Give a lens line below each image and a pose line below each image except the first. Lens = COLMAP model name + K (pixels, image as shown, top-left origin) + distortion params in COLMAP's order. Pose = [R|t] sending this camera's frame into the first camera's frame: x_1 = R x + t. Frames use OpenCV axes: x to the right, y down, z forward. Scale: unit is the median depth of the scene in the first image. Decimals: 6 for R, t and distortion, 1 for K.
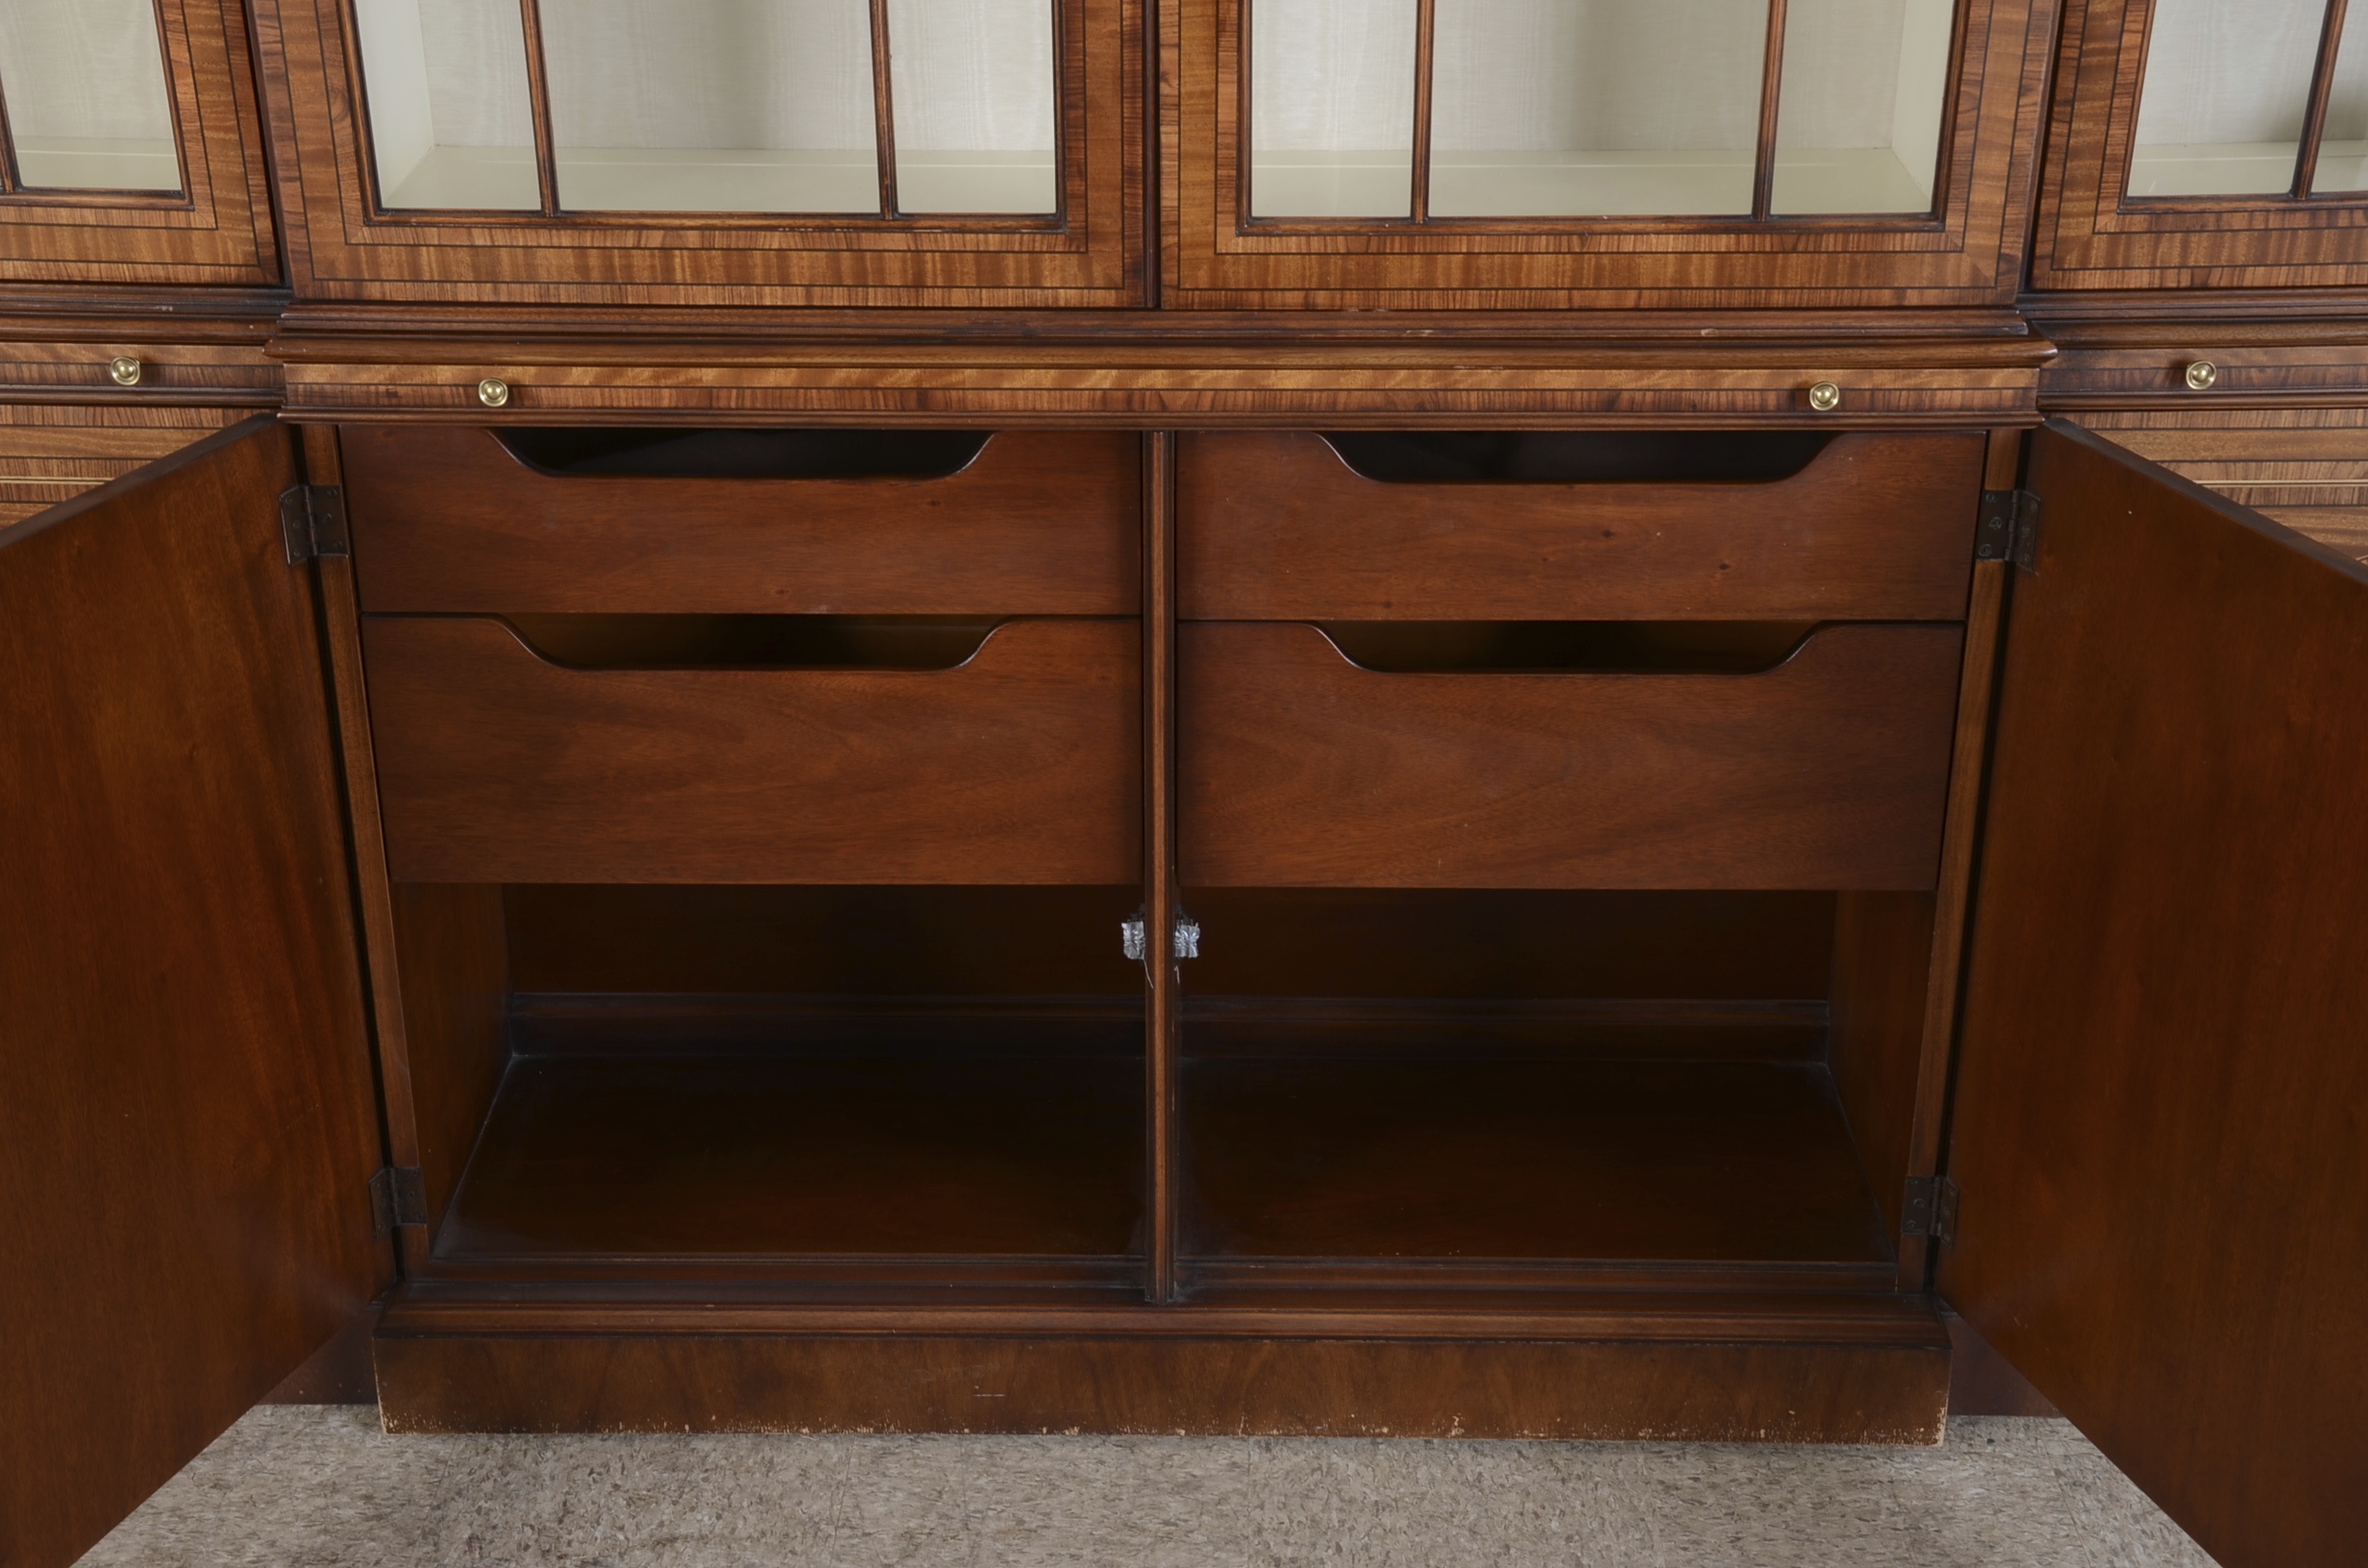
lens RADIAL K [[3185.5, 0, 1175.6], [0, 3185.5, 787.2], [0, 0, 1]] dist [0.060626, 0.452895]
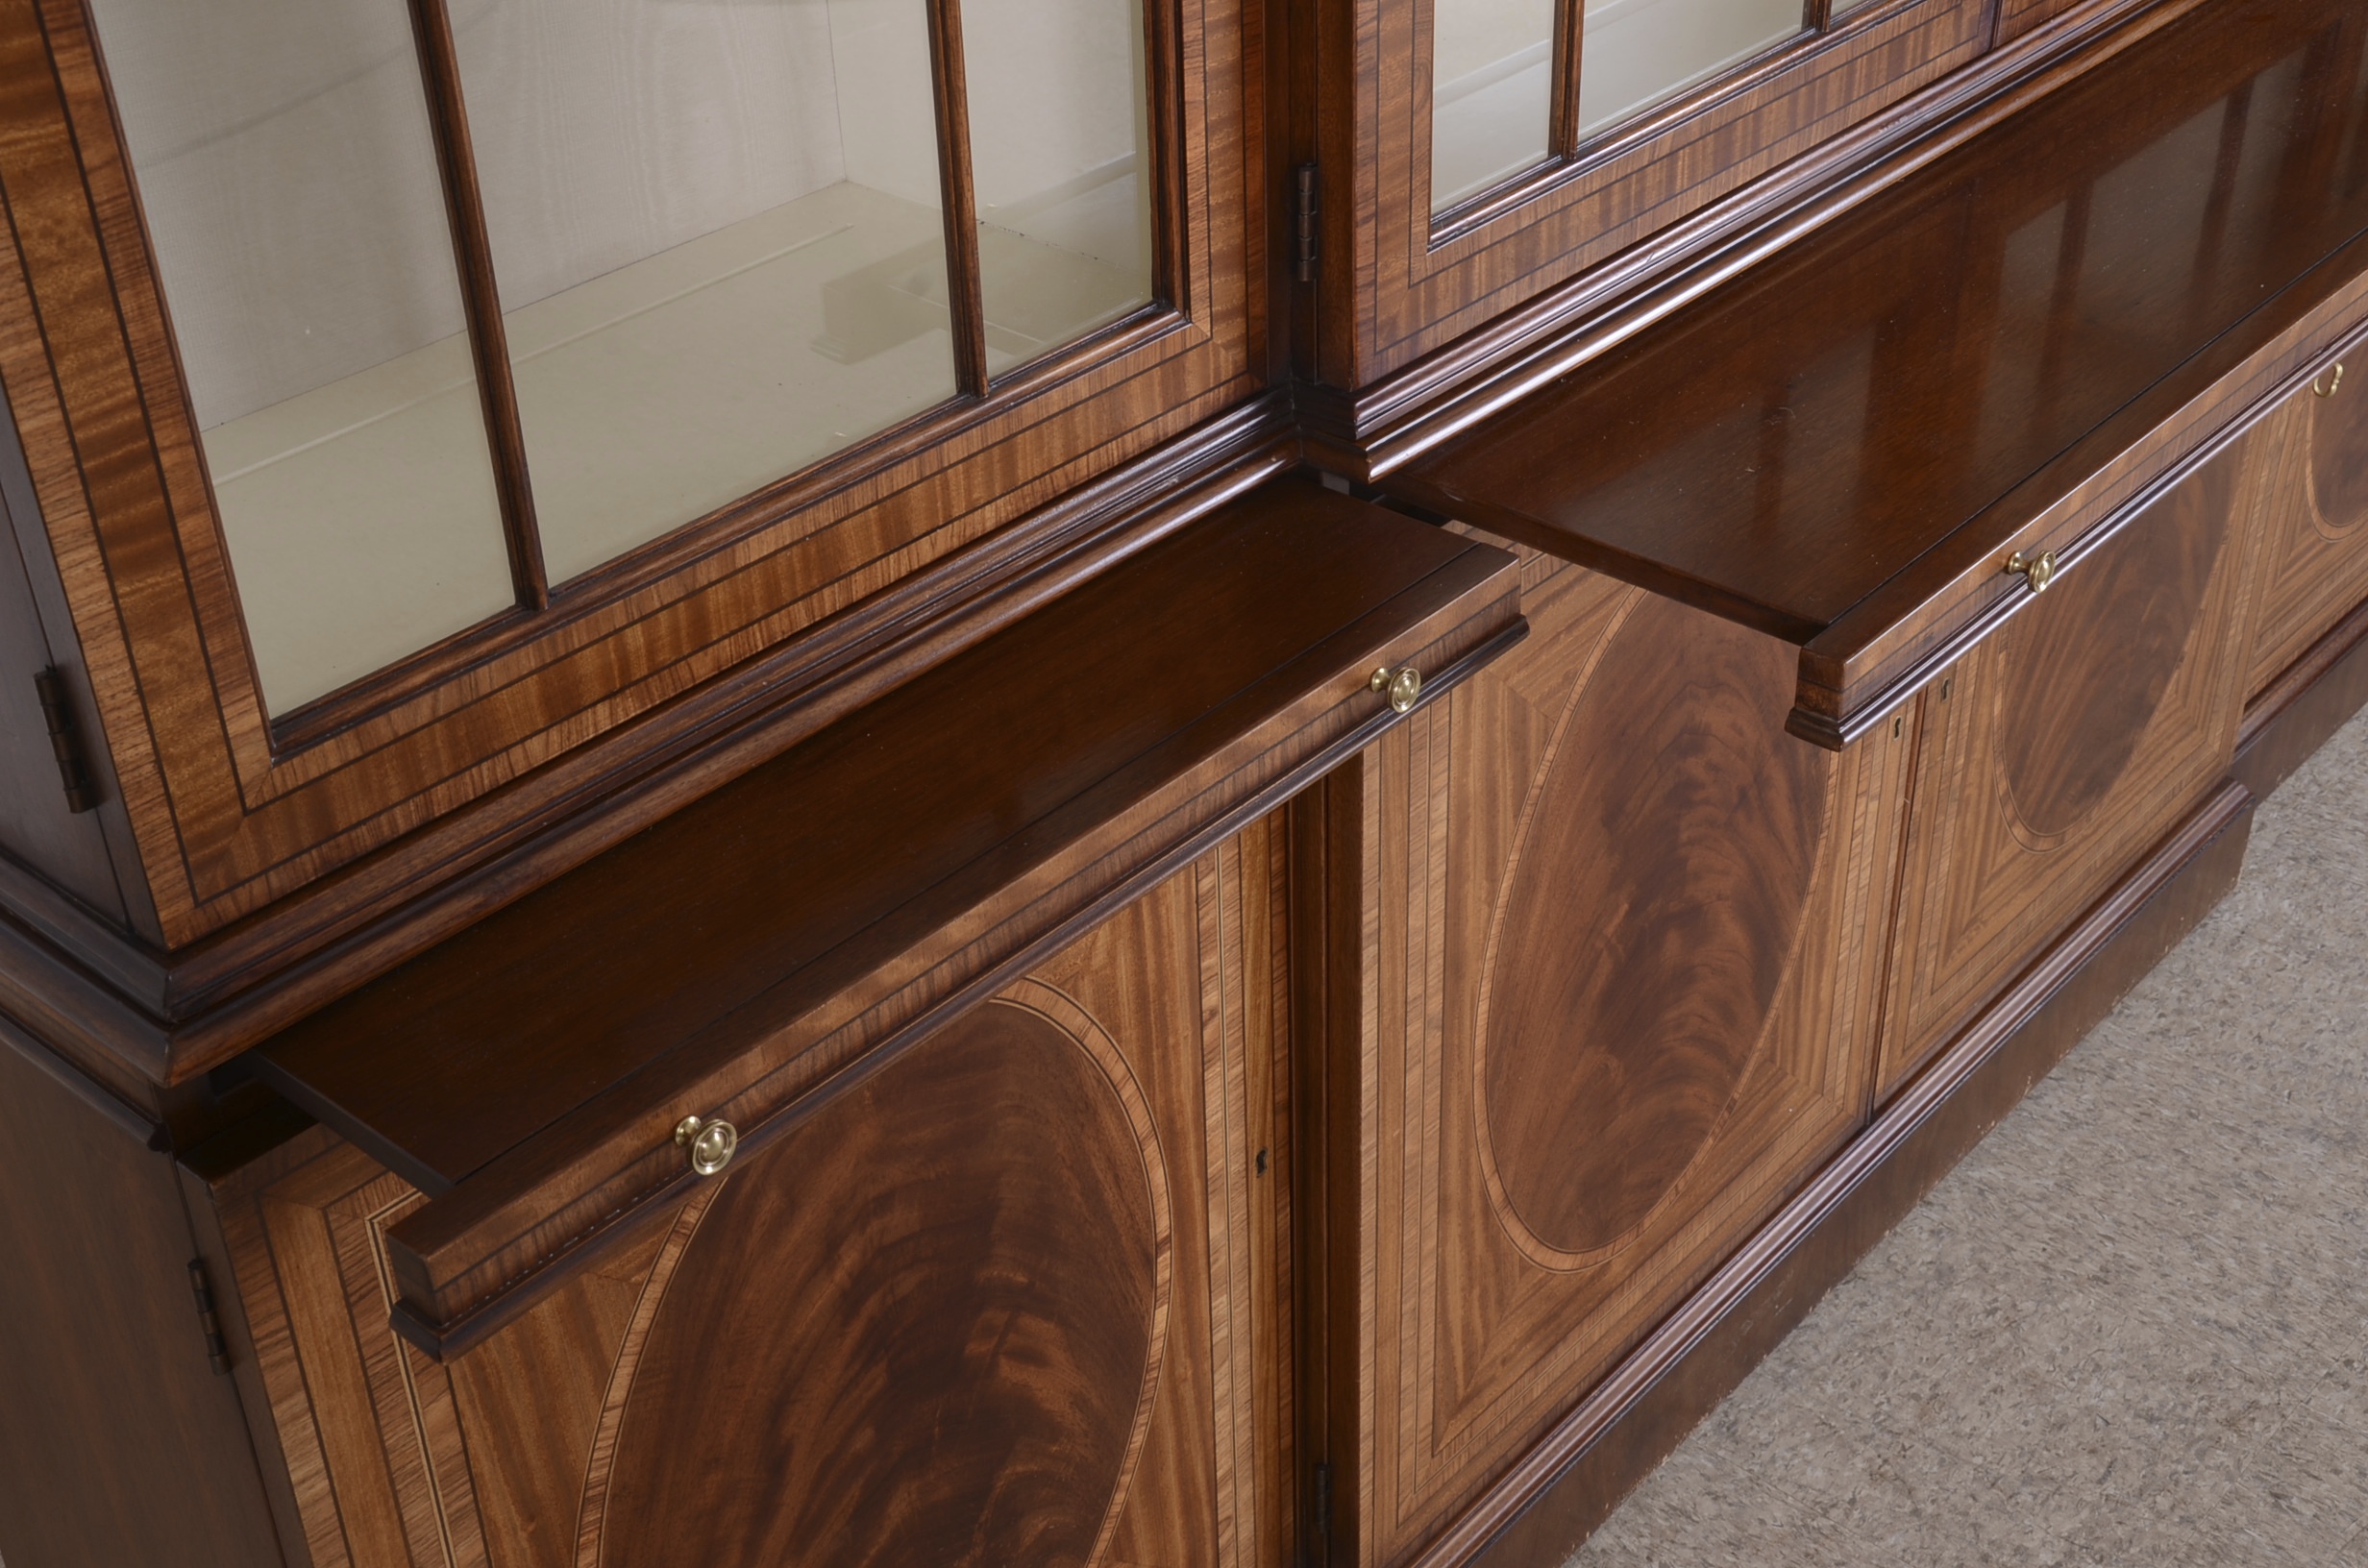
lens RADIAL K [[2896.7, 0, 1184.0], [0, 2896.7, 784.0], [0, 0, 1]] dist [-0.001665, 0.404853]
pose [[0.650589, -0.427933, 0.627381, -0.716040], [0.343869, 0.902577, 0.259053, -0.247947], [-0.677117, 0.047200, 0.734360, 0.580601]]
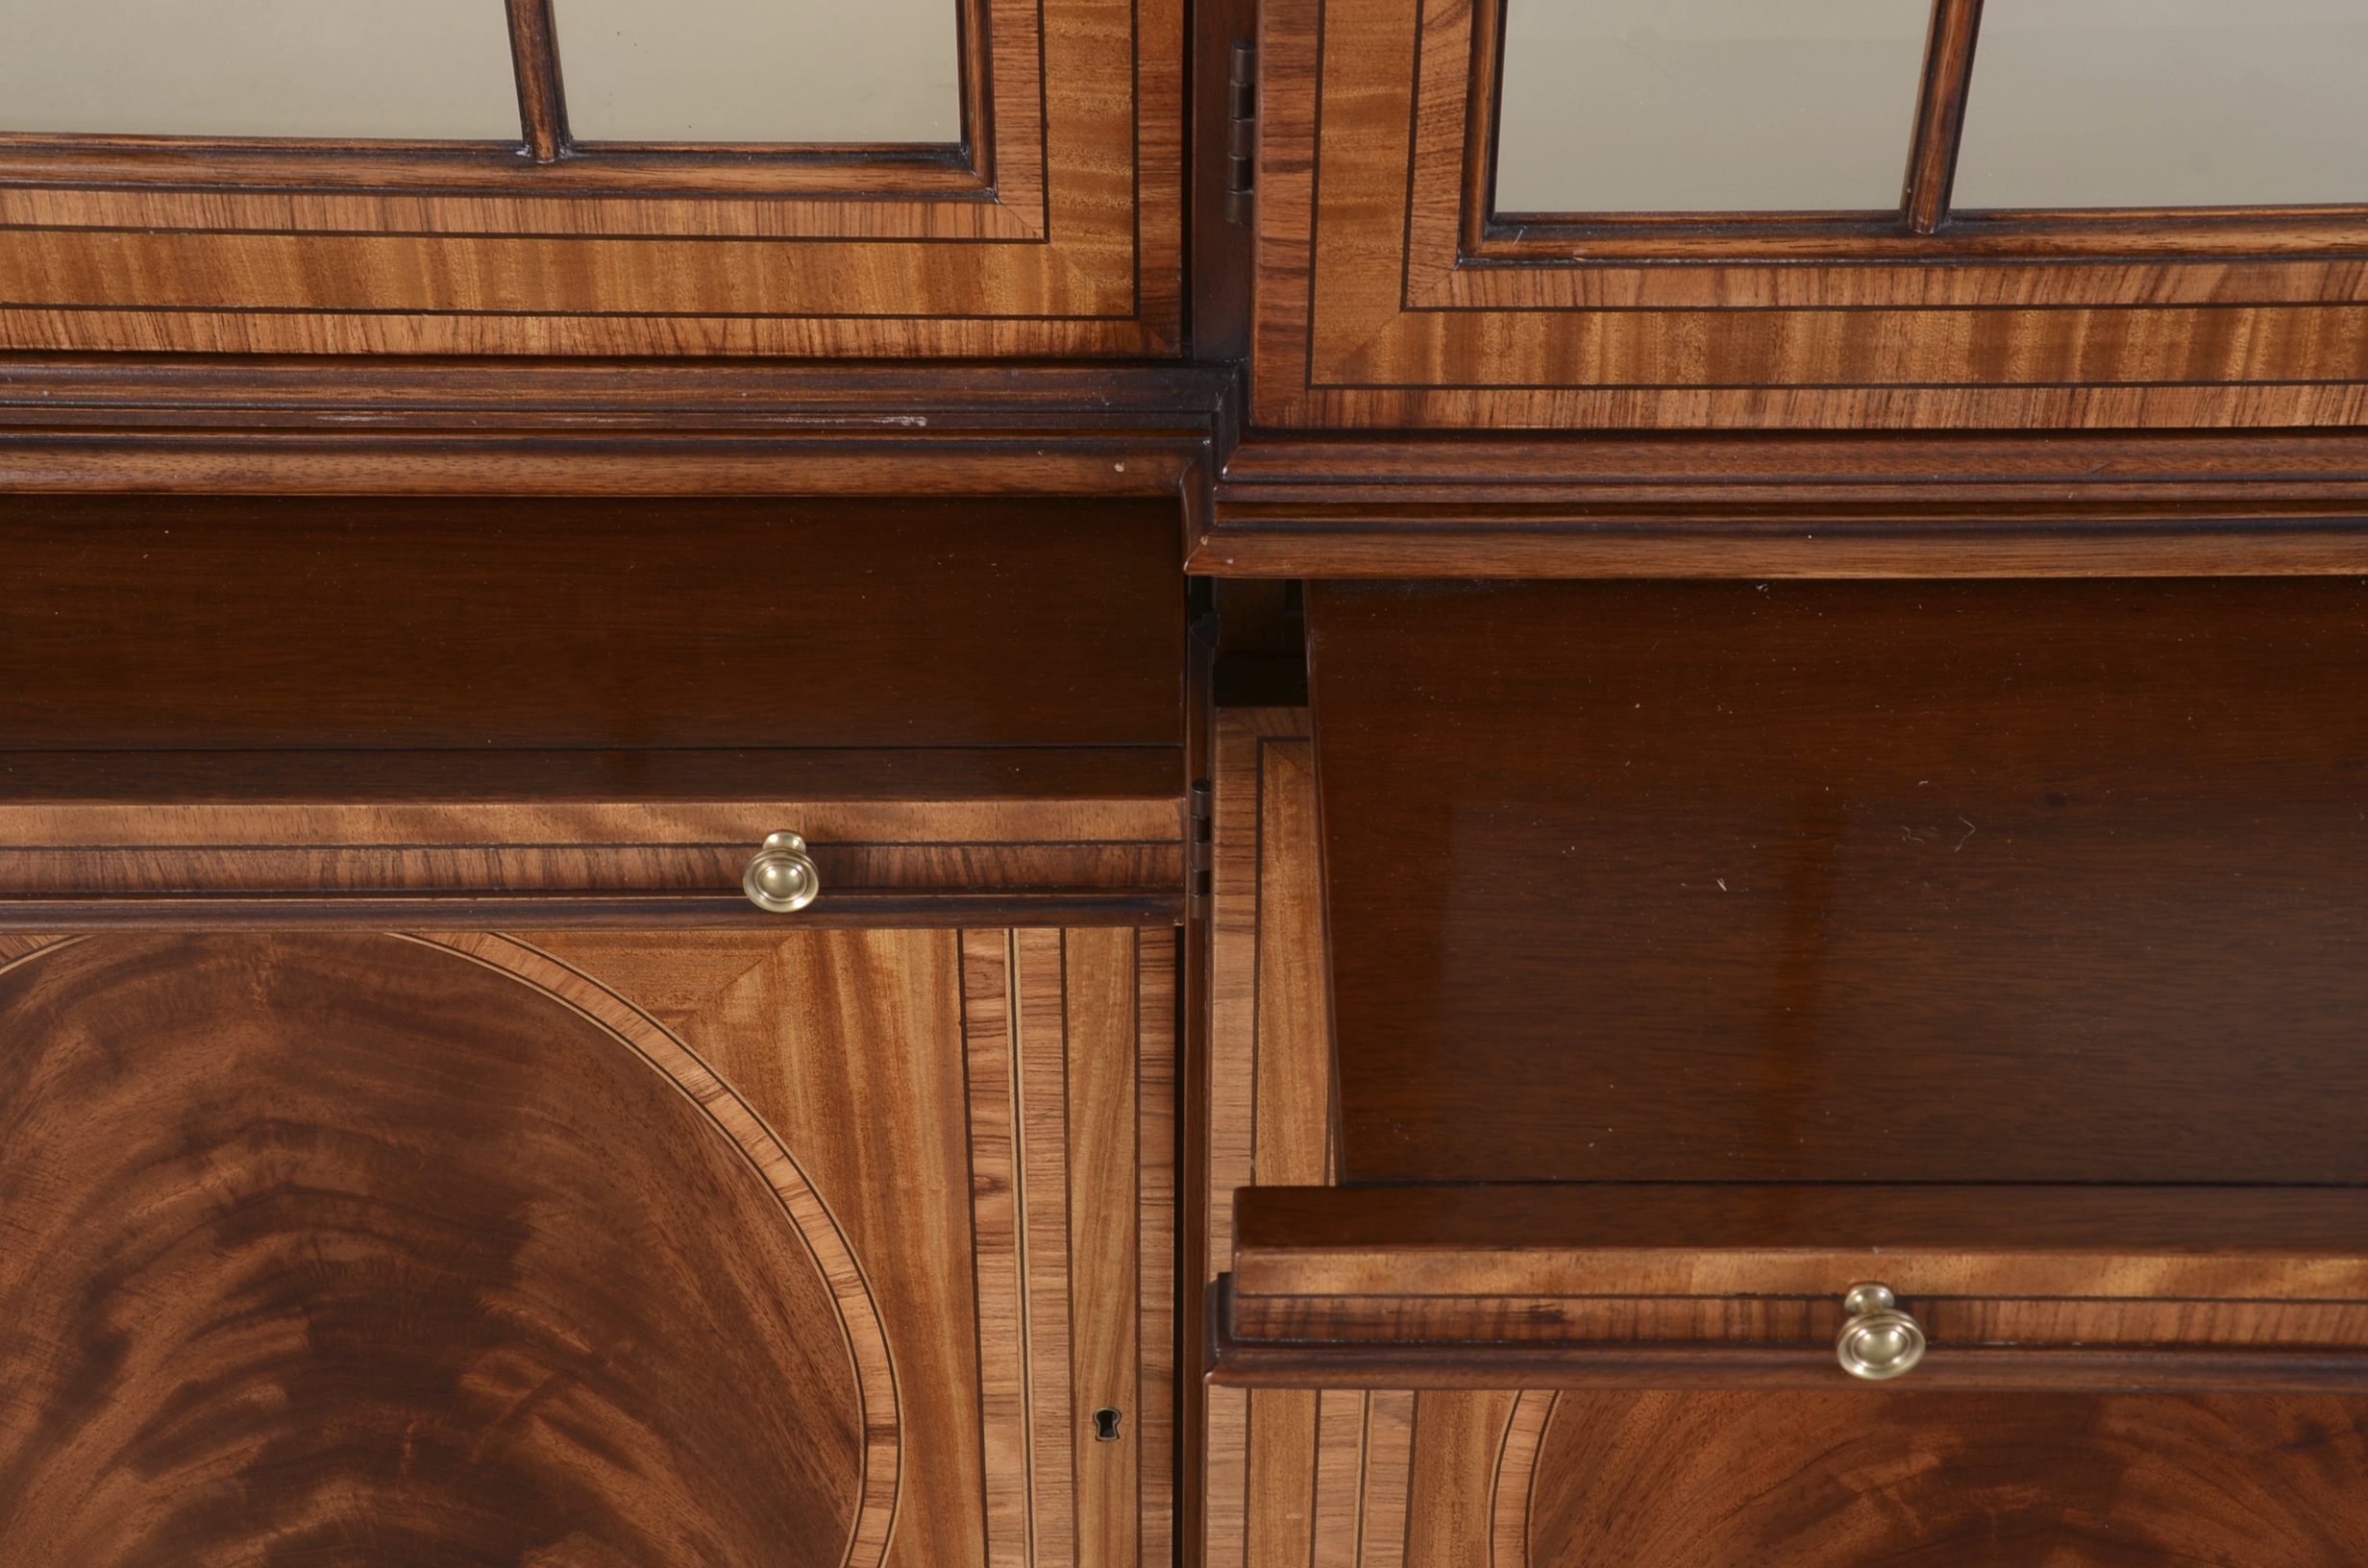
lens RADIAL K [[3605.2, 0, 1166.4], [0, 3605.2, 783.0], [0, 0, 1]] dist [0.152434, 0.204196]
pose [[0.999777, -0.010723, 0.018214, -0.293646], [0.005681, 0.966370, 0.257092, -0.225634], [-0.020358, -0.256931, 0.966215, 0.551068]]
